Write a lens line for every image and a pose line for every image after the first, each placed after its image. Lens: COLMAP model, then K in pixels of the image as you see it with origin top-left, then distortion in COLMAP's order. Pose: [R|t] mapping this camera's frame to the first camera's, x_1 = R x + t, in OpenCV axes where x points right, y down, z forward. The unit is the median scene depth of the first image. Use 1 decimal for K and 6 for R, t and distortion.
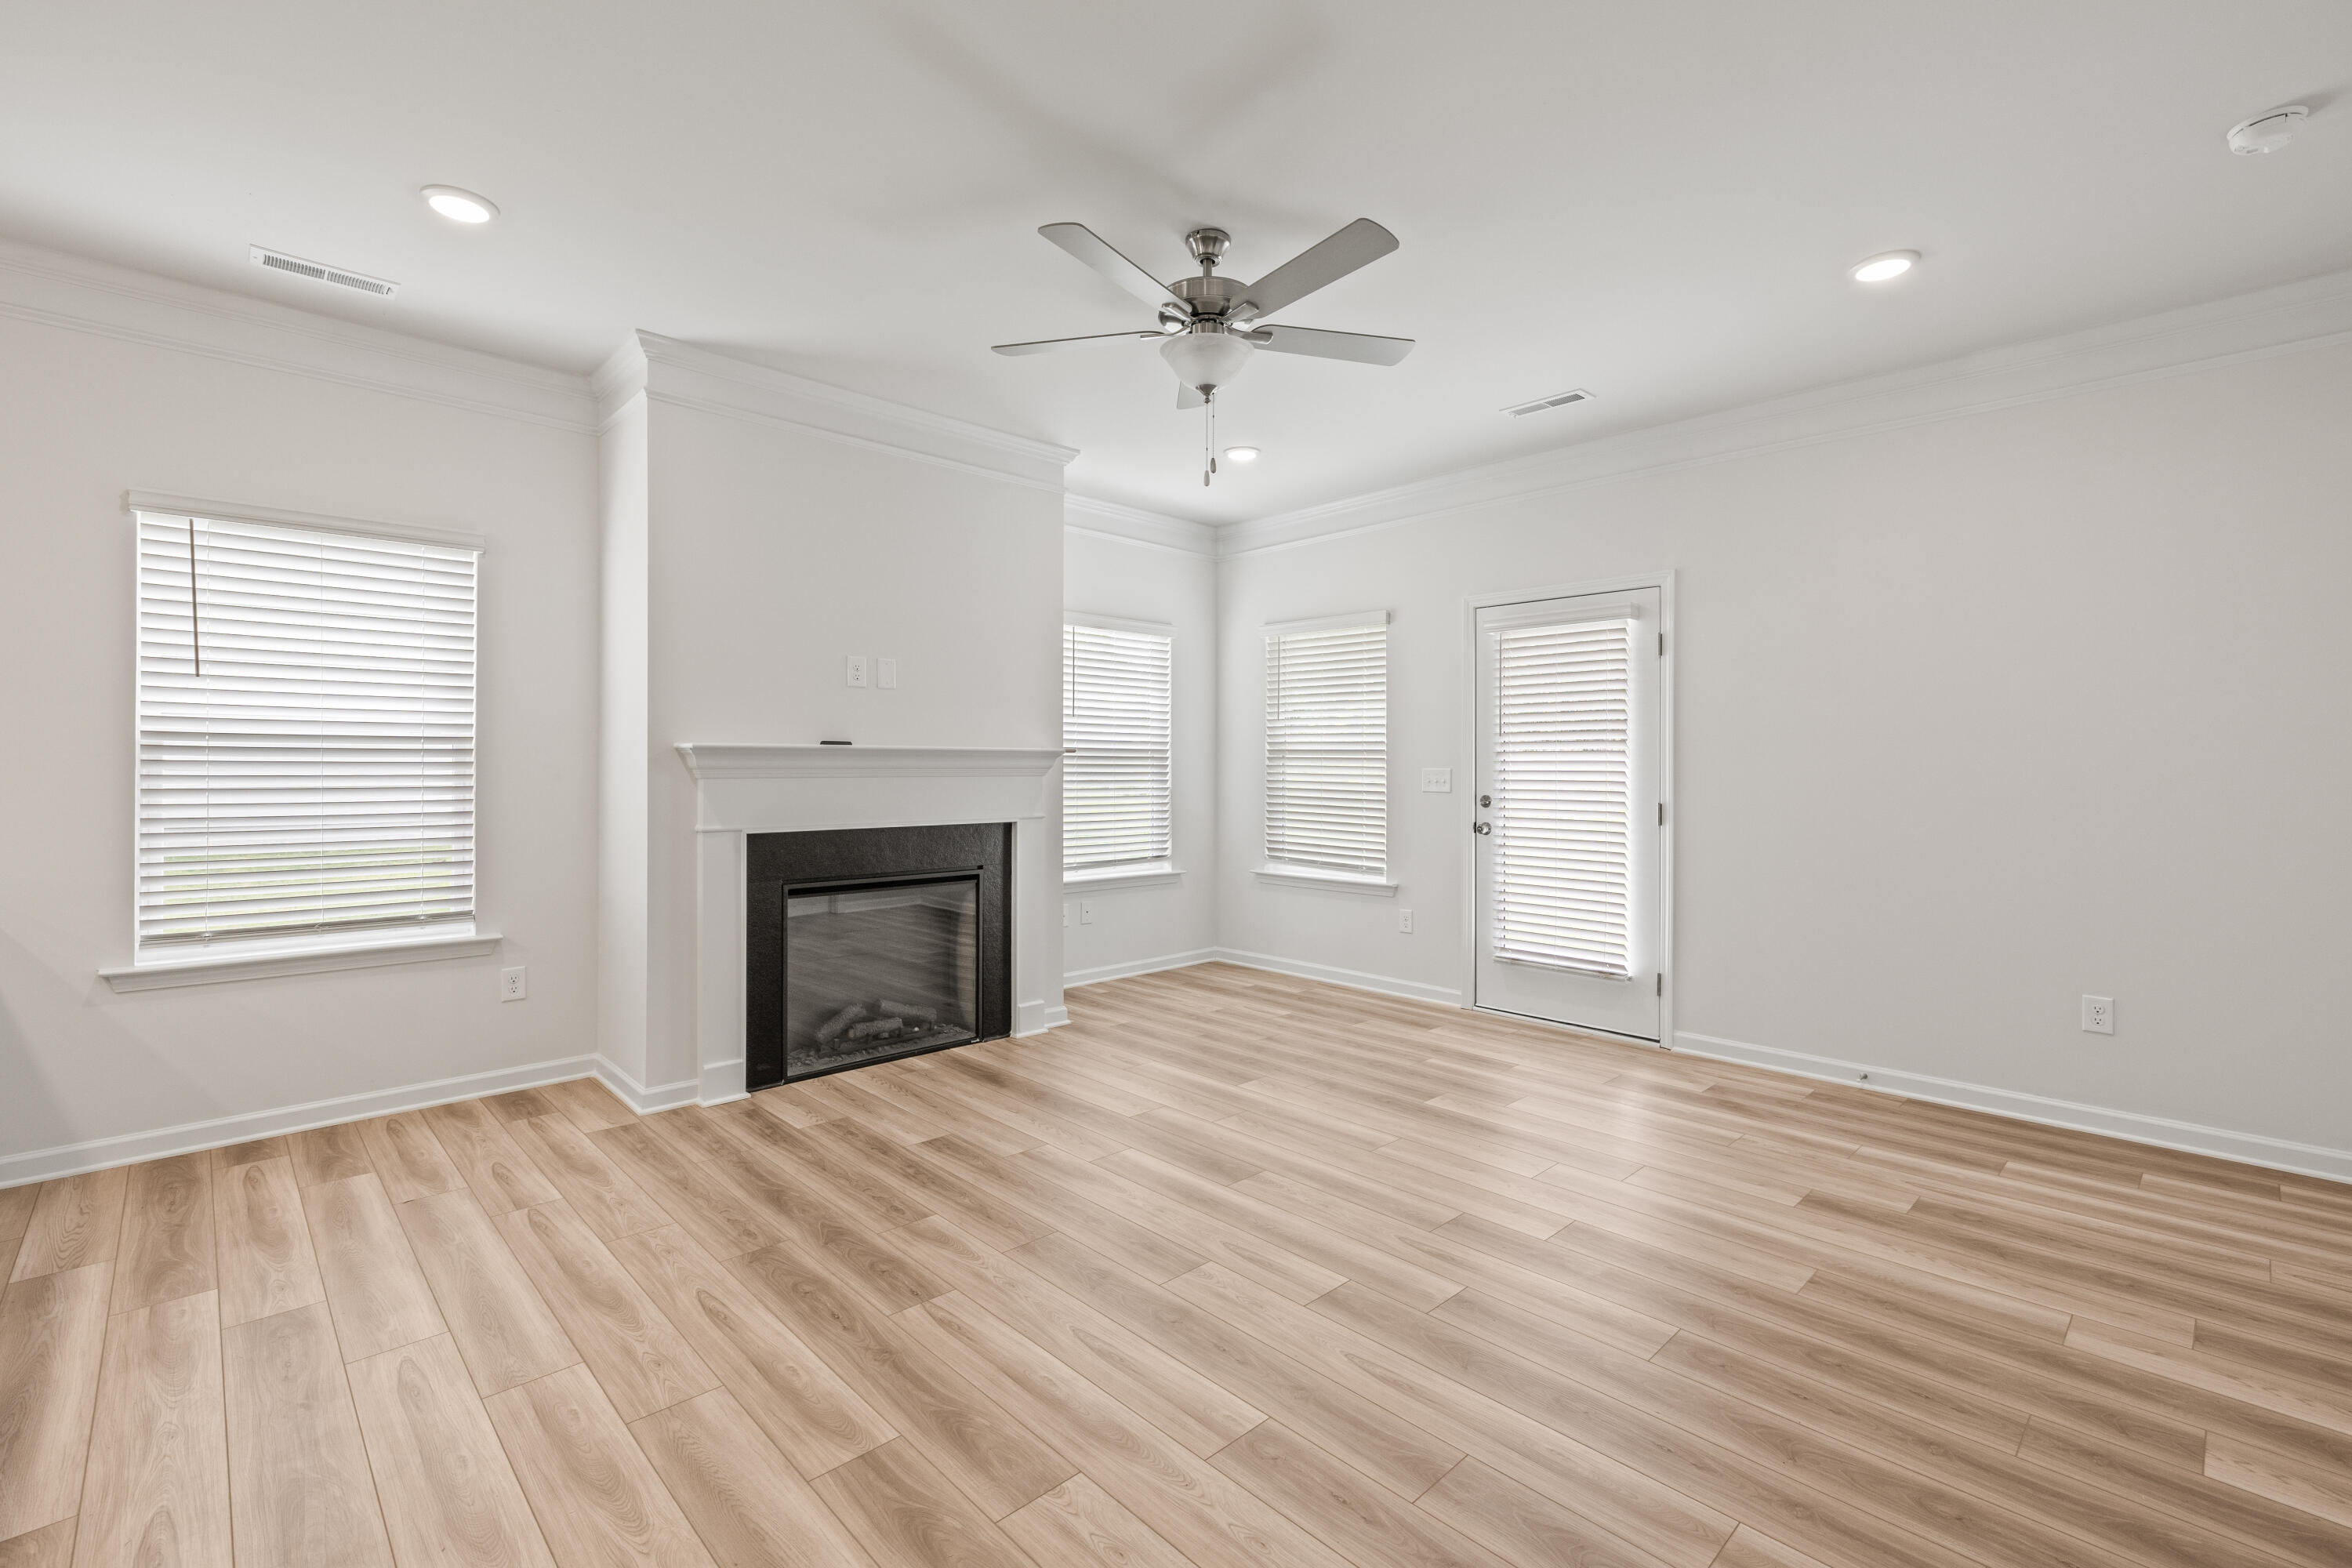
lens RADIAL K [[1034.2, 0, 1186.4], [0, 1034.2, 784.1], [0, 0, 1]] dist [0.003600, -0.000839]
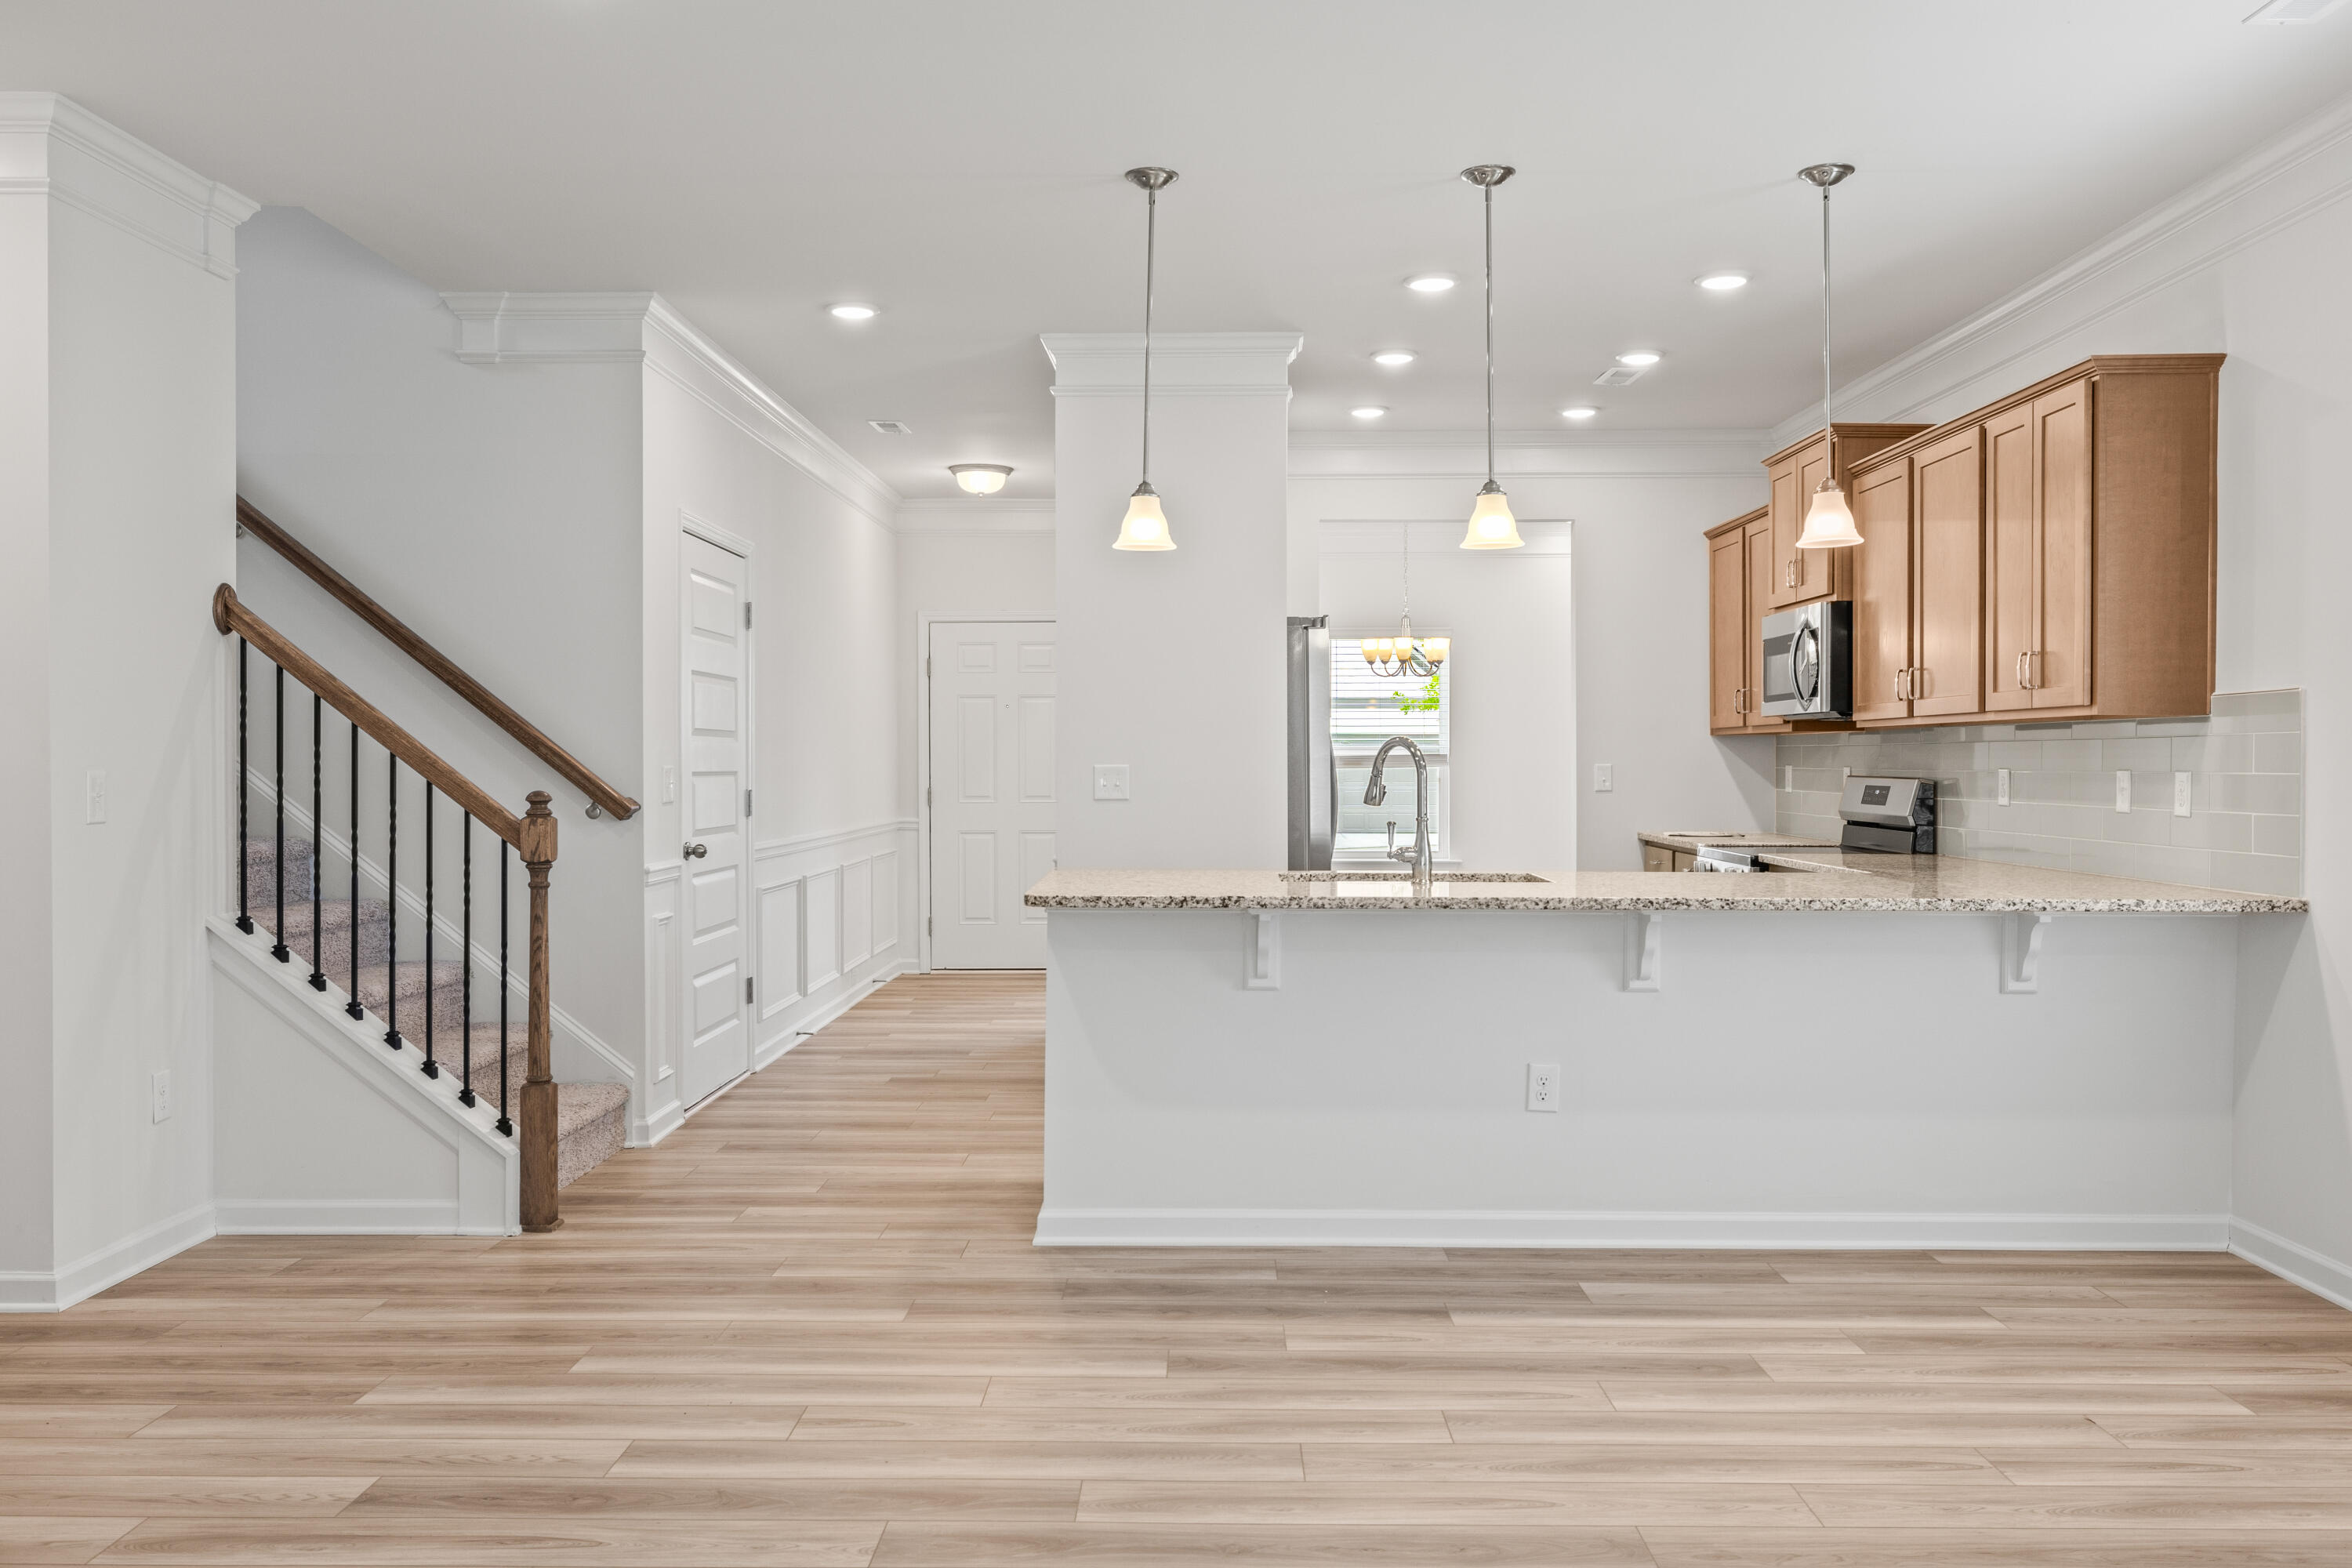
lens RADIAL K [[1873.9, 0, 1153.4], [0, 1873.9, 776.4], [0, 0, 1]] dist [0.004089, -0.011254]
pose [[-0.723646, 0.003405, -0.690163, 0.472215], [-0.014220, 0.999702, 0.019843, -0.024267], [0.690025, 0.024174, -0.723382, 1.326441]]
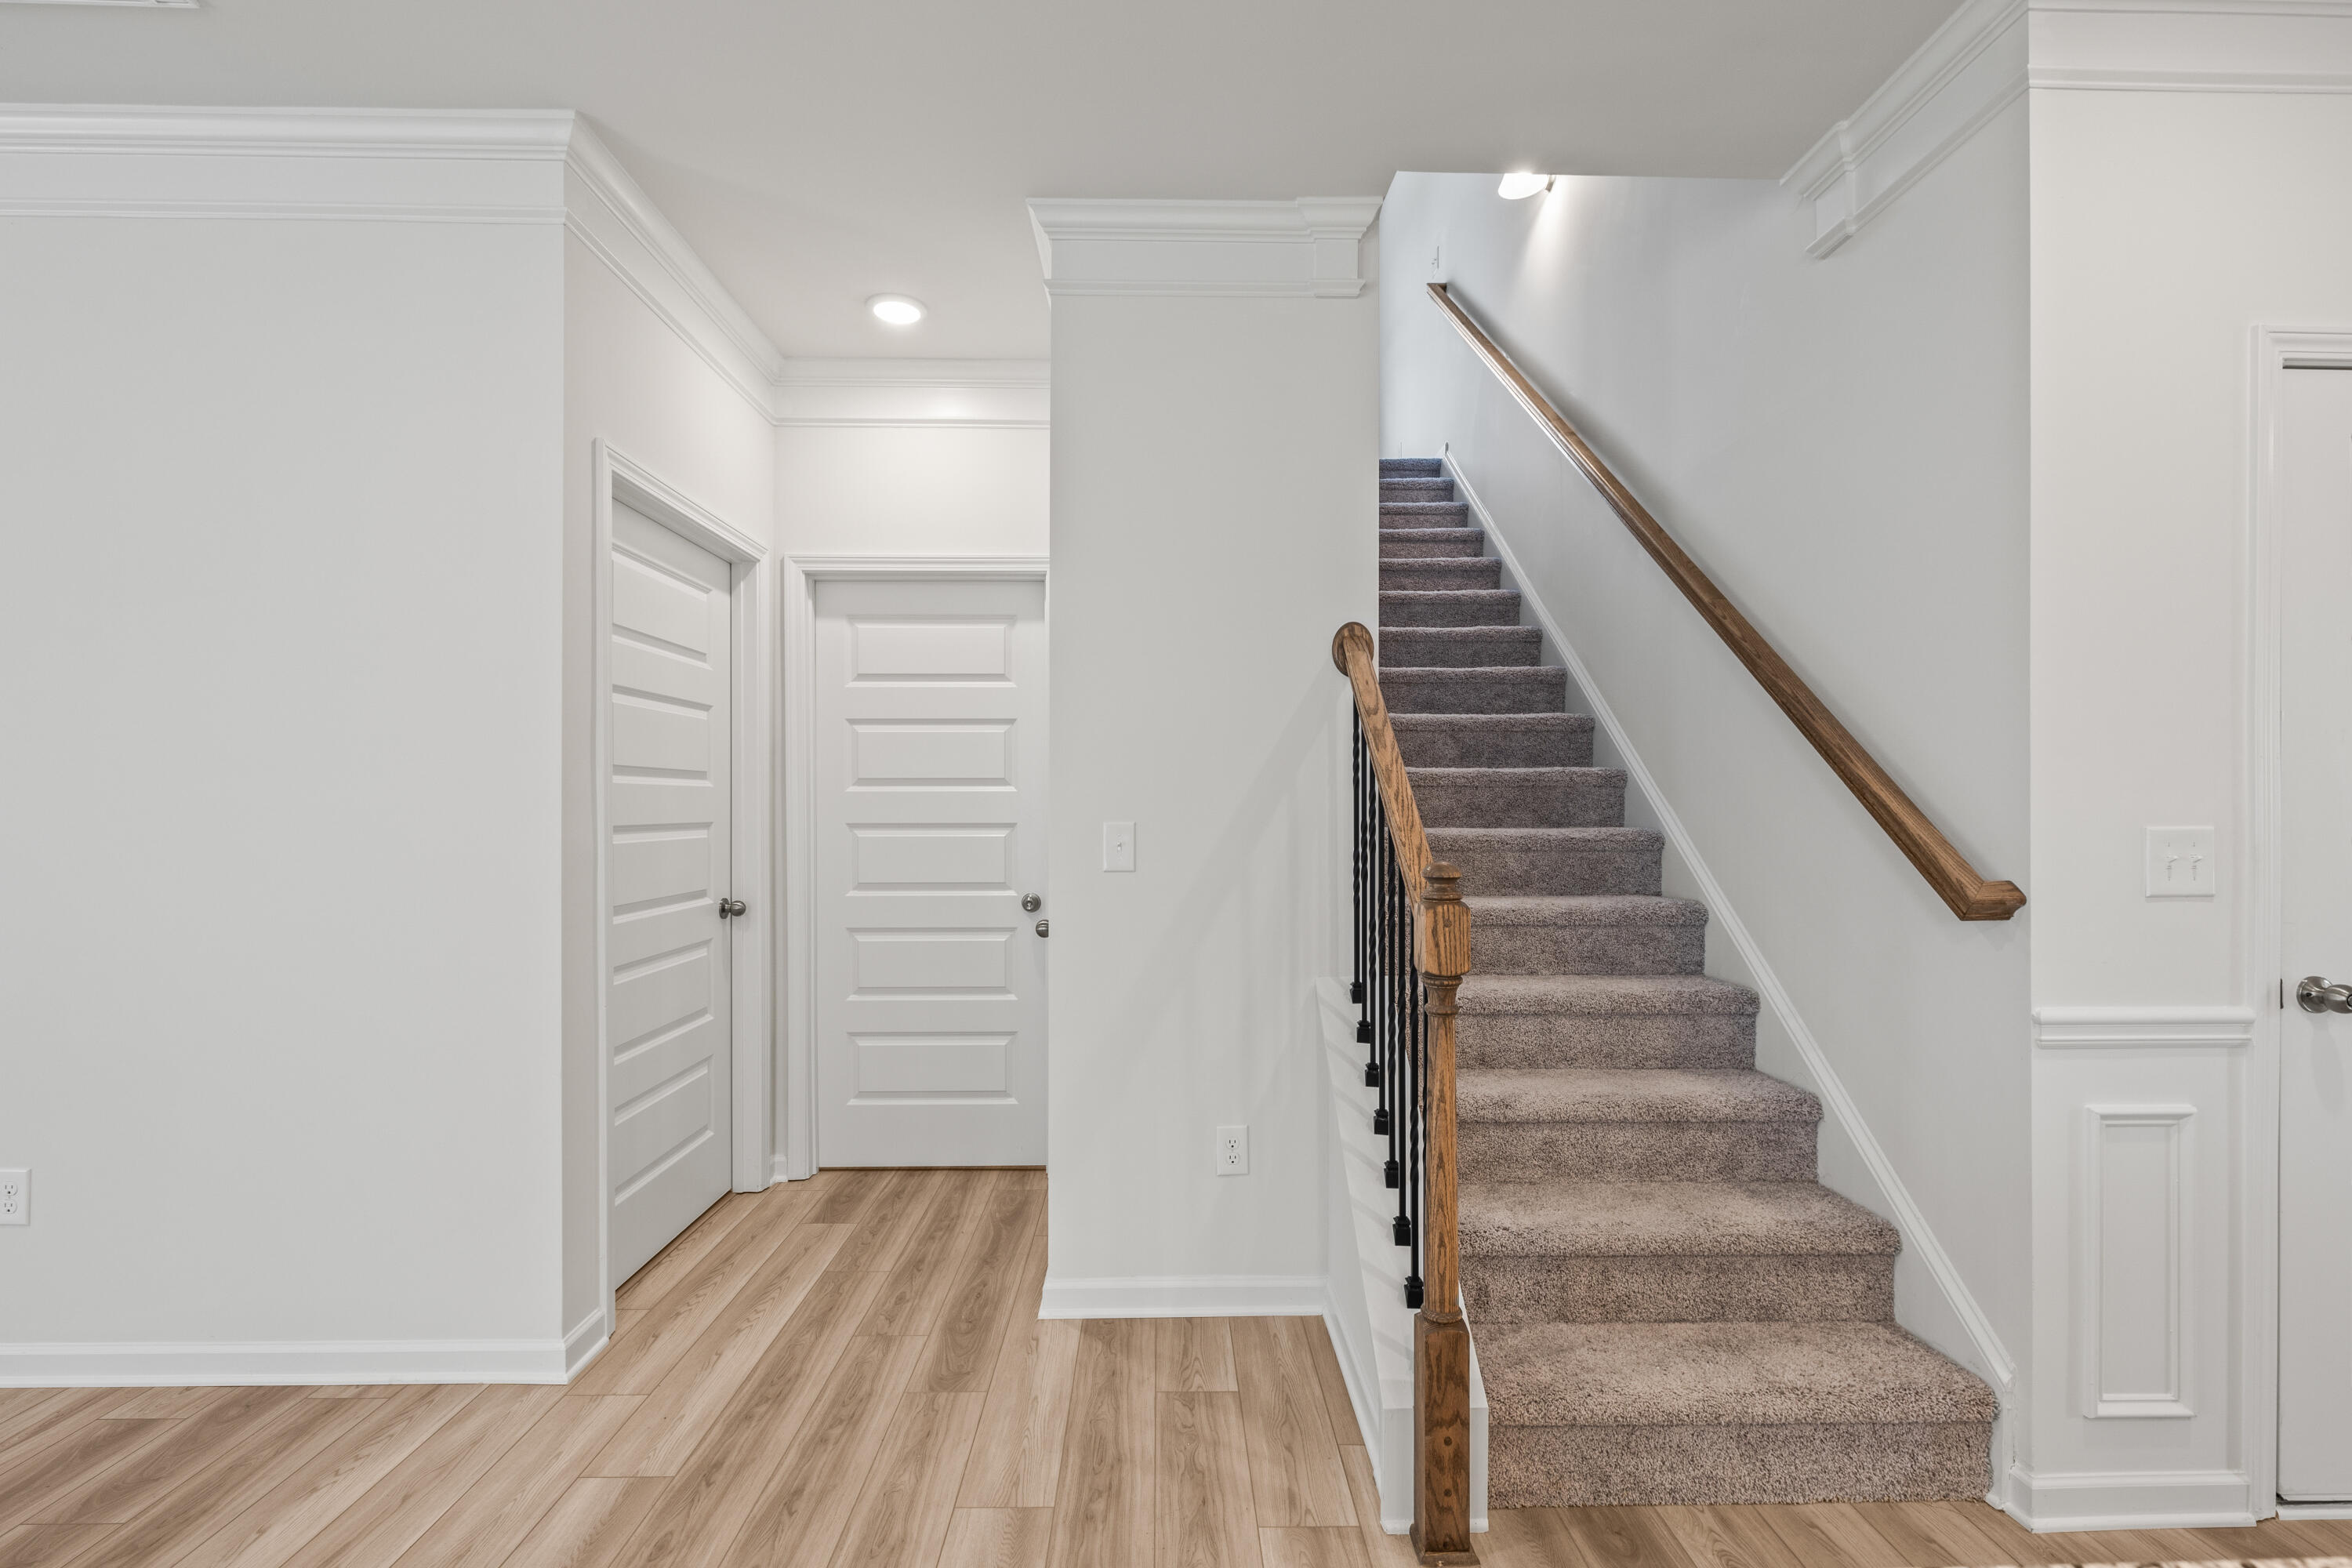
lens RADIAL K [[1046.7, 0, 1175.3], [0, 1046.7, 814.6], [0, 0, 1]] dist [-0.007865, -0.000629]
pose [[-0.724273, -0.005763, 0.689489, -0.557137], [0.008522, 0.999814, 0.017309, -0.009360], [-0.689461, 0.018412, -0.724089, 0.298783]]
